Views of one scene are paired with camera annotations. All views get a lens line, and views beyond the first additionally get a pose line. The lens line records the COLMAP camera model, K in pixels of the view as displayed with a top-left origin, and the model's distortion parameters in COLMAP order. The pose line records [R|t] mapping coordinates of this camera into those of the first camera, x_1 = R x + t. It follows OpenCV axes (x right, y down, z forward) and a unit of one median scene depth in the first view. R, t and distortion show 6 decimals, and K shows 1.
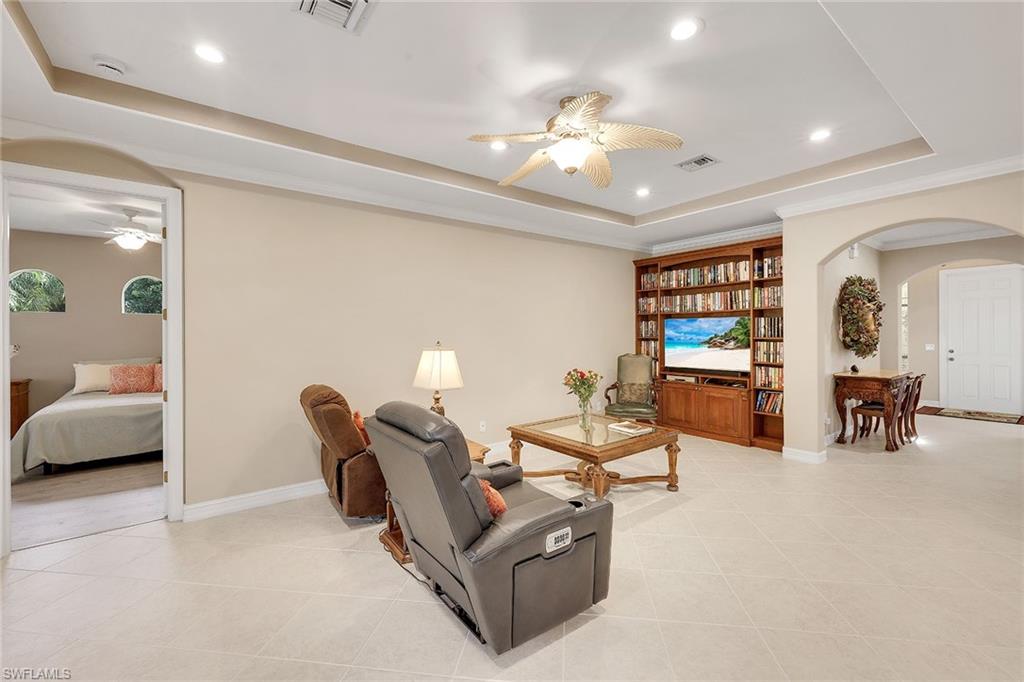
lens RADIAL K [[422.6, 0, 512.9], [0, 422.6, 337.0], [0, 0, 1]] dist [0.000673, 0.000081]
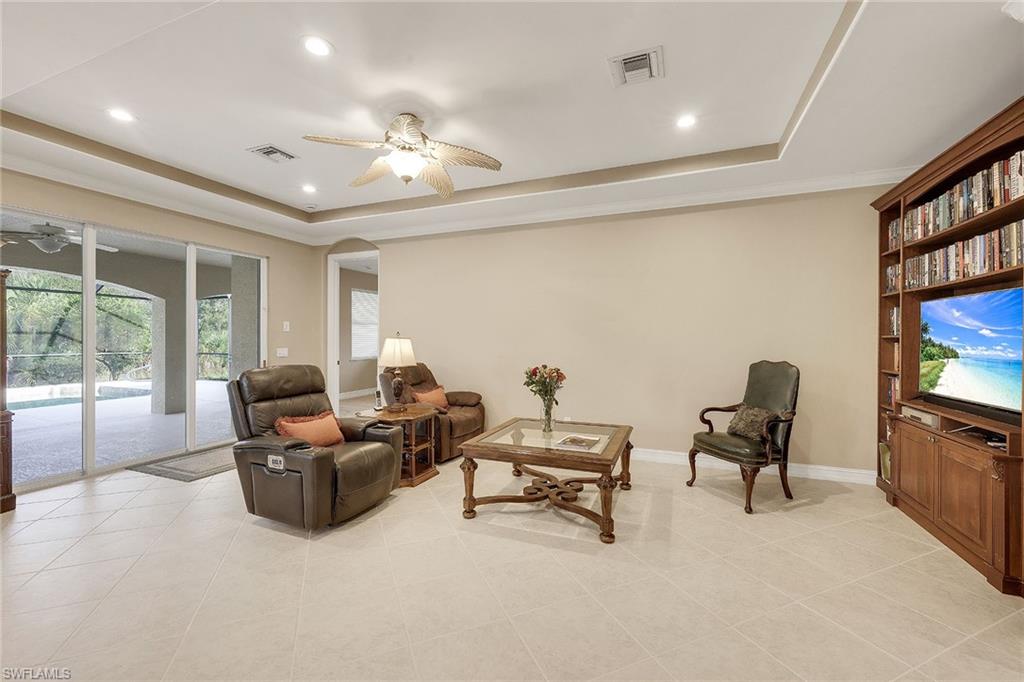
lens RADIAL K [[415.2, 0, 512.0], [0, 415.2, 341.0], [0, 0, 1]] dist [0.001271, 0.000081]
pose [[0.509255, 0.014884, -0.860487, 0.635219], [-0.015543, 0.999846, 0.008096, 0.012408], [0.860475, 0.009252, 0.509409, 0.349095]]
